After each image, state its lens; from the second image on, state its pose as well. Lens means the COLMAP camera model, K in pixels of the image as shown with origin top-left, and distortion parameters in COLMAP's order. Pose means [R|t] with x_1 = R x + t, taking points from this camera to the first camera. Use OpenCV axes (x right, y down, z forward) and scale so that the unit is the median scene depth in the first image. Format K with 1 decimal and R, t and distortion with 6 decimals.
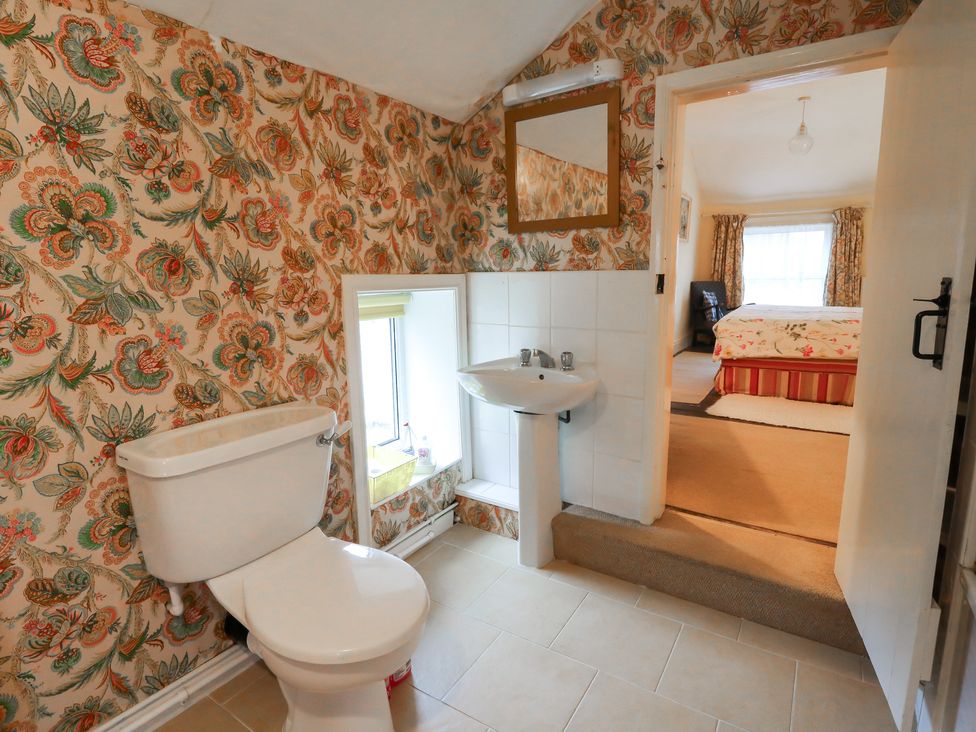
lens RADIAL K [[509.7, 0, 504.2], [0, 509.7, 358.4], [0, 0, 1]] dist [0.002831, -0.014641]
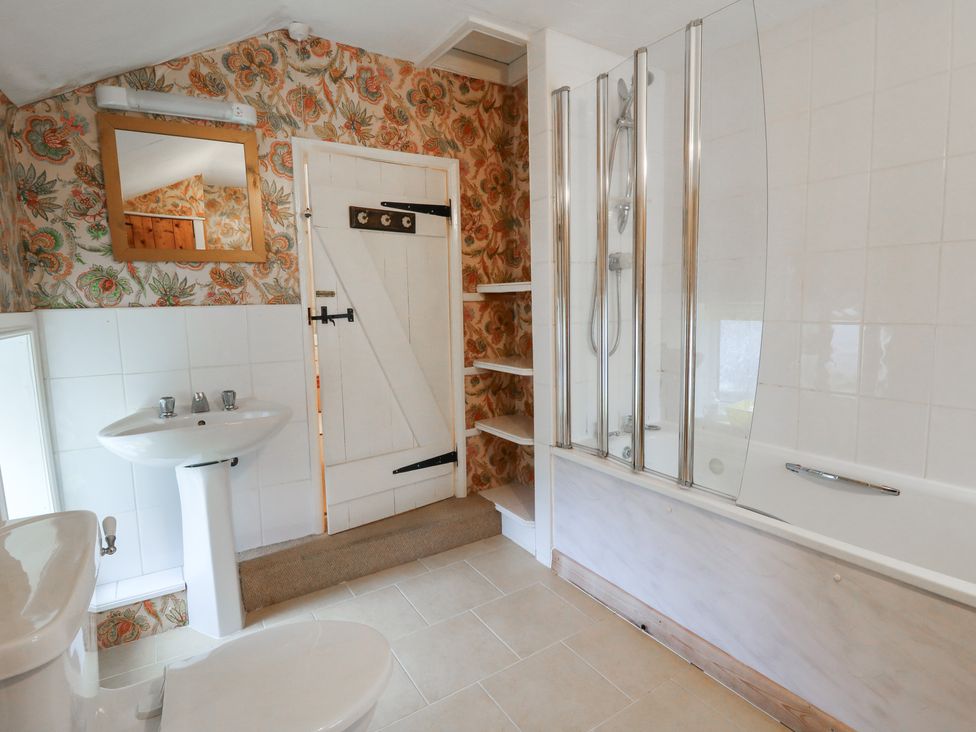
lens RADIAL K [[511.8, 0, 500.0], [0, 511.8, 363.6], [0, 0, 1]] dist [0.001952, -0.014526]
pose [[0.412452, -0.108378, 0.904510, -0.519304], [0.162424, 0.985737, 0.044046, -0.021685], [-0.896383, 0.128748, 0.424172, 0.137598]]
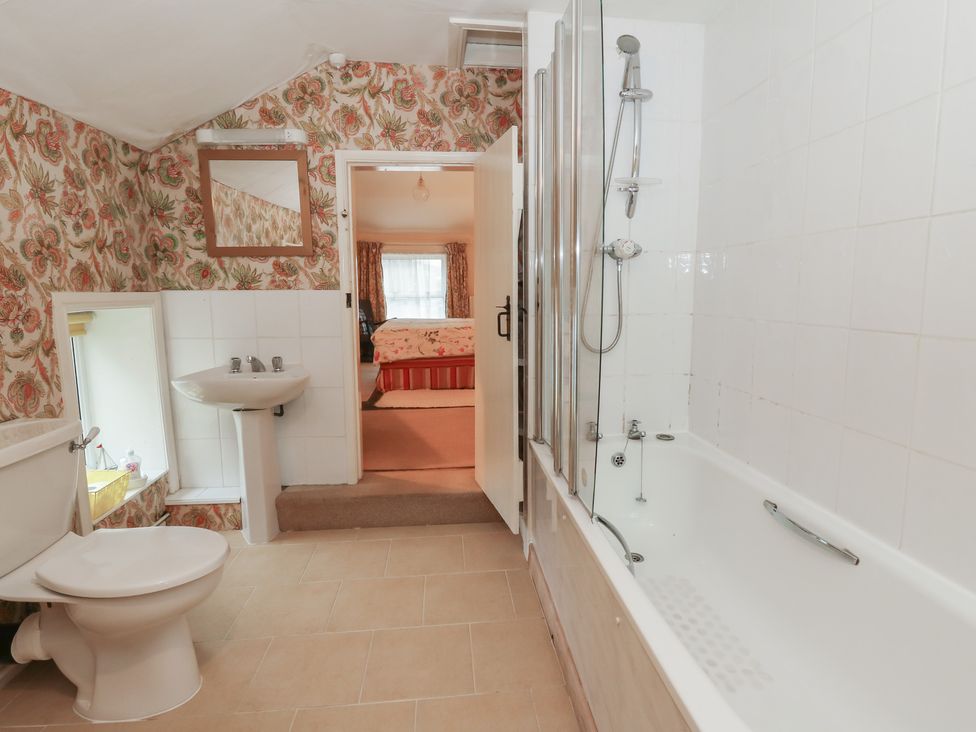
lens RADIAL K [[521.6, 0, 500.5], [0, 521.6, 362.1], [0, 0, 1]] dist [0.000757, -0.011789]
pose [[0.784236, -0.075156, 0.615894, -0.223104], [0.094521, 0.995522, 0.001125, 0.048460], [-0.613220, 0.057332, 0.787828, -0.298742]]
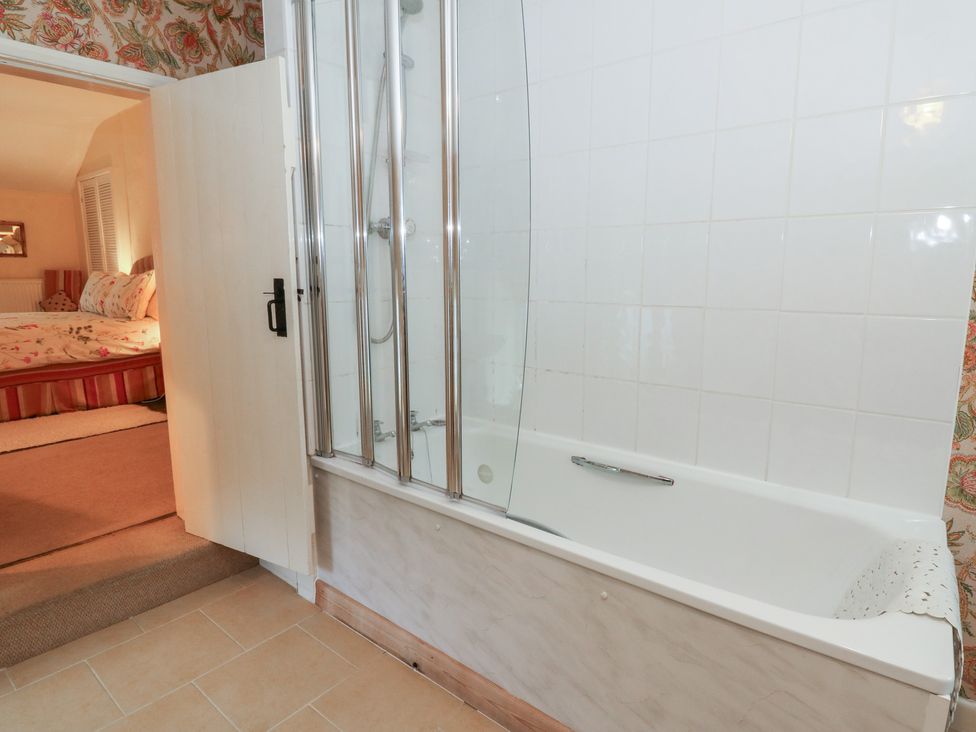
lens RADIAL K [[543.7, 0, 500.2], [0, 543.7, 363.5], [0, 0, 1]] dist [-0.001140, -0.011028]
pose [[0.108073, -0.147558, 0.983131, -0.363639], [0.152160, 0.979726, 0.130321, -0.007511], [-0.982429, 0.135509, 0.128335, 0.065532]]
